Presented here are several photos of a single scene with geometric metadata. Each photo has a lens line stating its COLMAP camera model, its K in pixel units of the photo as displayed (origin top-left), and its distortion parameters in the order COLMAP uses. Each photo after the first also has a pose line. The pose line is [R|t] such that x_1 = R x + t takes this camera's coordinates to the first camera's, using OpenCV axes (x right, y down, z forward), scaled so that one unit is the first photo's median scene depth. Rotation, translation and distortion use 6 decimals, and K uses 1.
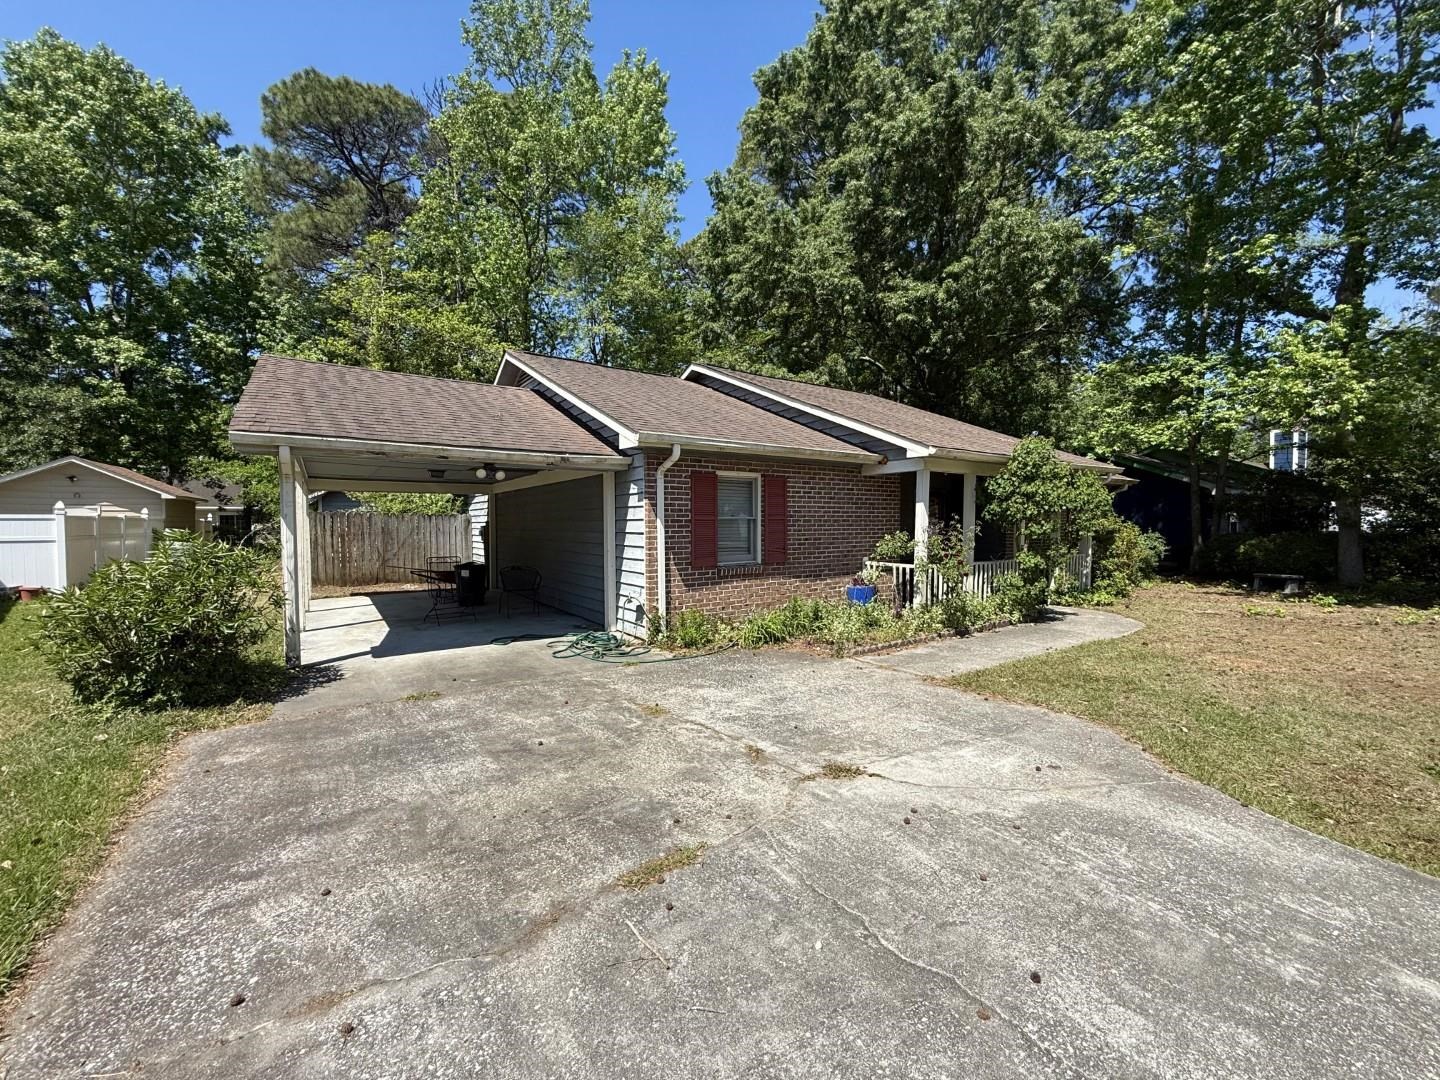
lens RADIAL K [[589.0, 0, 728.2], [0, 589.0, 540.9], [0, 0, 1]] dist [0.000543, 0.000190]
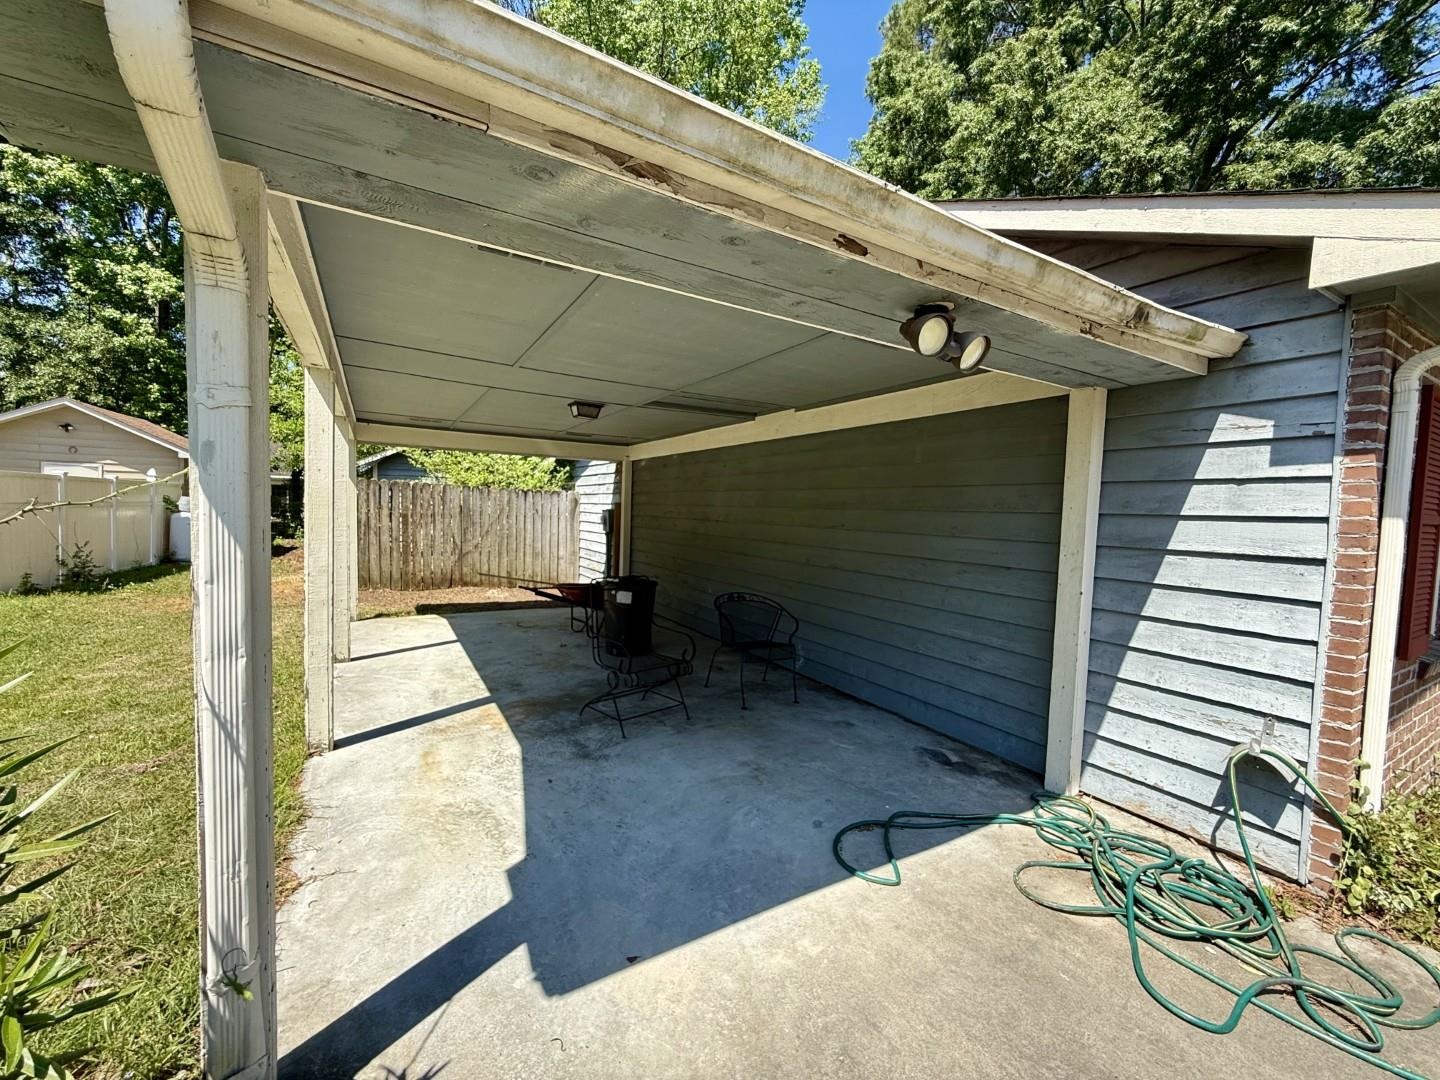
lens RADIAL K [[579.0, 0, 720.0], [0, 579.0, 540.0], [0, 0, 1]] dist [-0.000551, 0.000070]
pose [[0.996984, 0.039935, -0.066551, -0.209666], [-0.038554, 0.999016, 0.021910, -0.008693], [0.067361, -0.019278, 0.997542, 0.303964]]
